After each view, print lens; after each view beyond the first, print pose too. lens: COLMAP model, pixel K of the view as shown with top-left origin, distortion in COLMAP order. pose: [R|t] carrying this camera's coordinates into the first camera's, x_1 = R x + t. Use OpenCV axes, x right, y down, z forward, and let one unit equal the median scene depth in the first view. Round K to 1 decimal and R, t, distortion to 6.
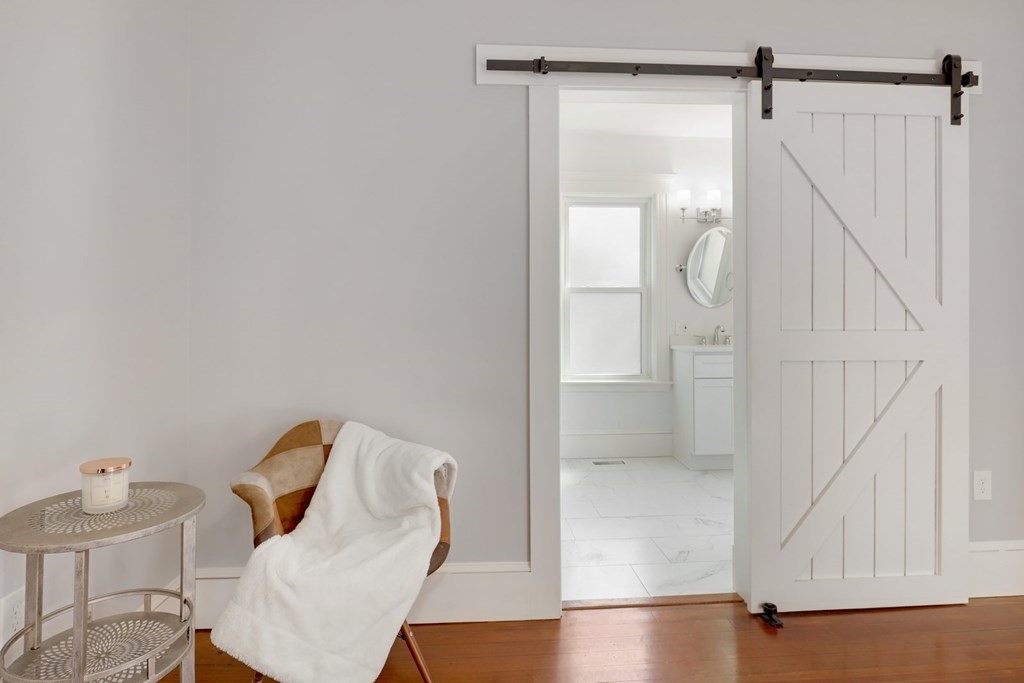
lens RADIAL K [[556.0, 0, 510.1], [0, 556.0, 324.6], [0, 0, 1]] dist [0.002909, -0.013656]
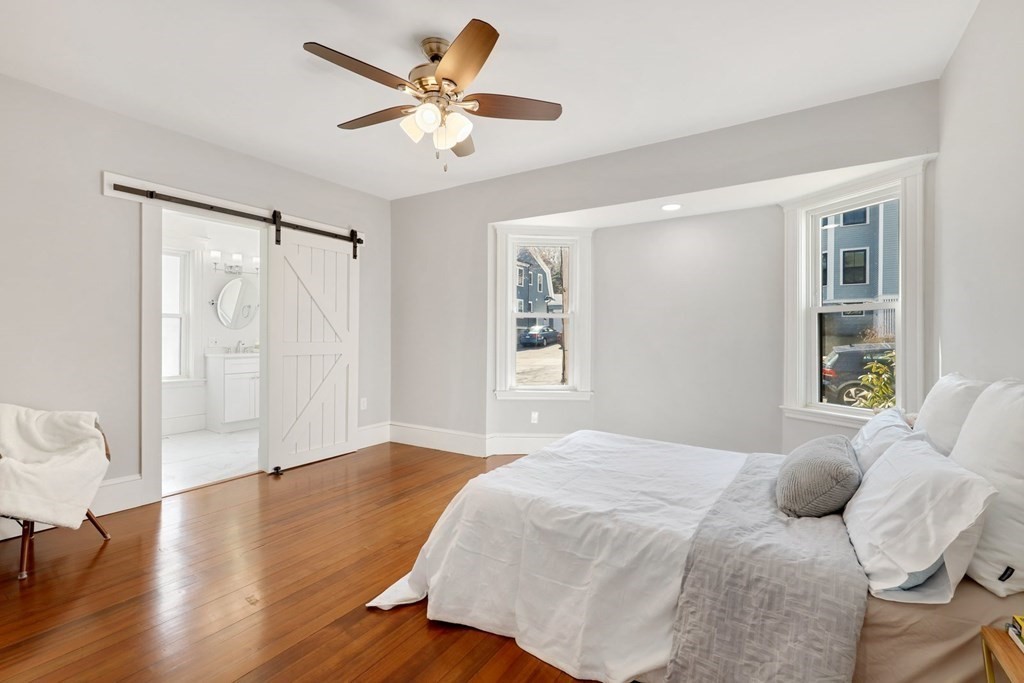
lens RADIAL K [[467.1, 0, 508.7], [0, 467.1, 328.7], [0, 0, 1]] dist [0.003672, -0.000319]
pose [[0.606191, 0.019227, 0.795087, -0.432028], [0.003051, 0.999644, -0.026501, 0.009576], [-0.795313, 0.018490, 0.605917, -0.807820]]
